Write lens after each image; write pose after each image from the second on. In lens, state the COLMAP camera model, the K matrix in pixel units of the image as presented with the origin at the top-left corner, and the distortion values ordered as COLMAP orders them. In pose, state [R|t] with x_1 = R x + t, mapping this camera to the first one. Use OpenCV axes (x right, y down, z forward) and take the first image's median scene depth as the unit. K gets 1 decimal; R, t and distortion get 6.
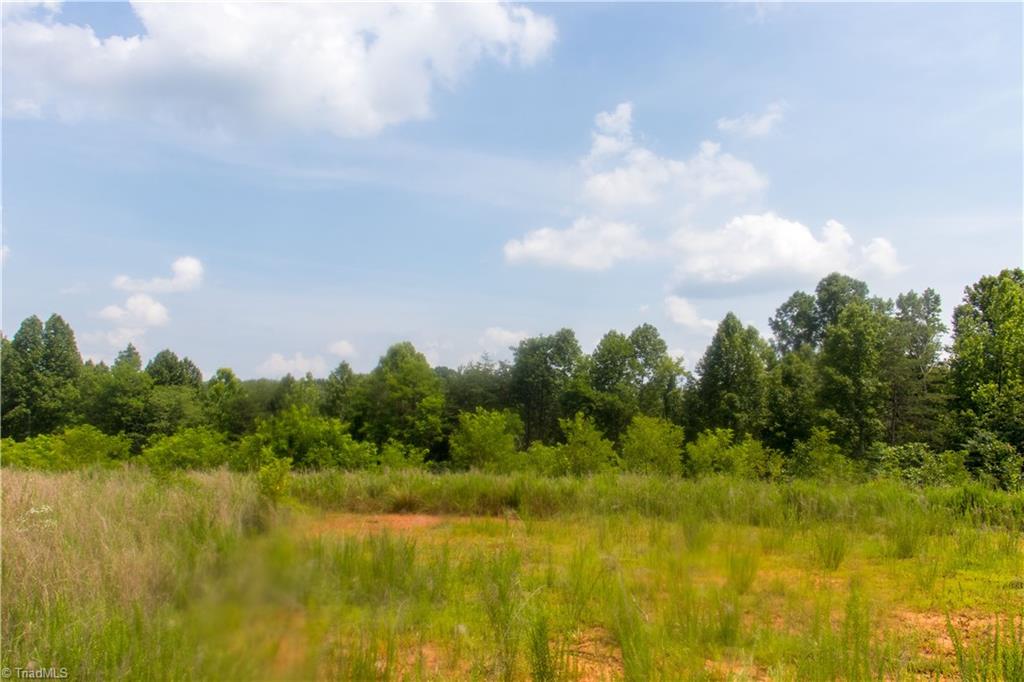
lens RADIAL K [[812.7, 0, 515.7], [0, 812.7, 341.7], [0, 0, 1]] dist [0.001169, 0.003848]
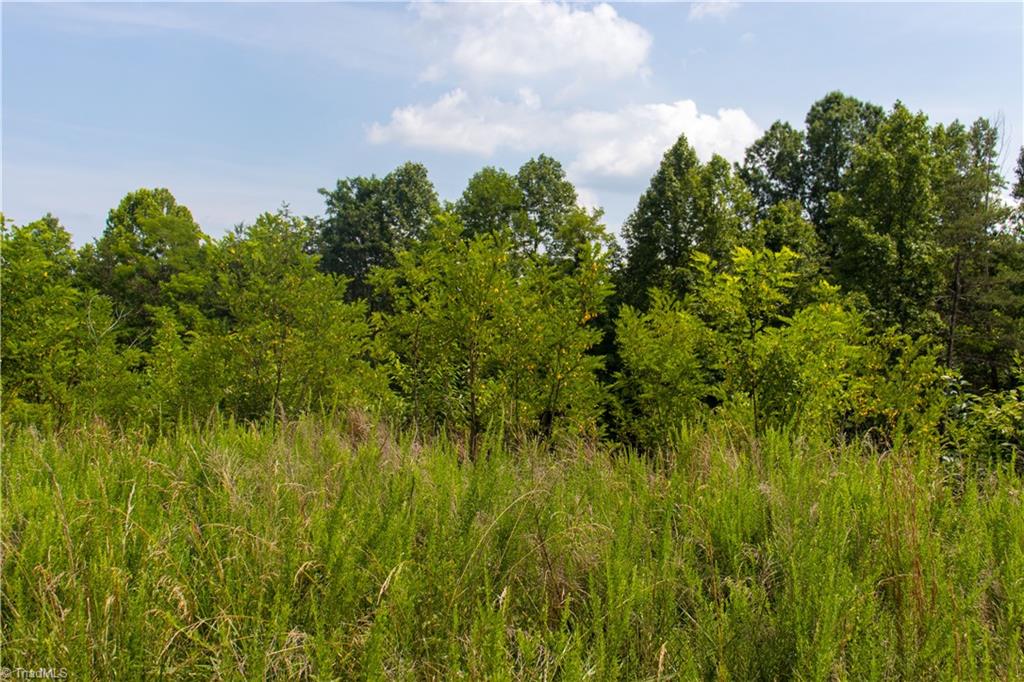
lens RADIAL K [[985.0, 0, 522.3], [0, 985.0, 331.7], [0, 0, 1]] dist [-0.005281, 0.000000]
pose [[0.992336, 0.012877, 0.122892, 0.056920], [-0.024436, 0.995365, 0.093017, 0.040261], [-0.121125, -0.095307, 0.988051, 0.271350]]
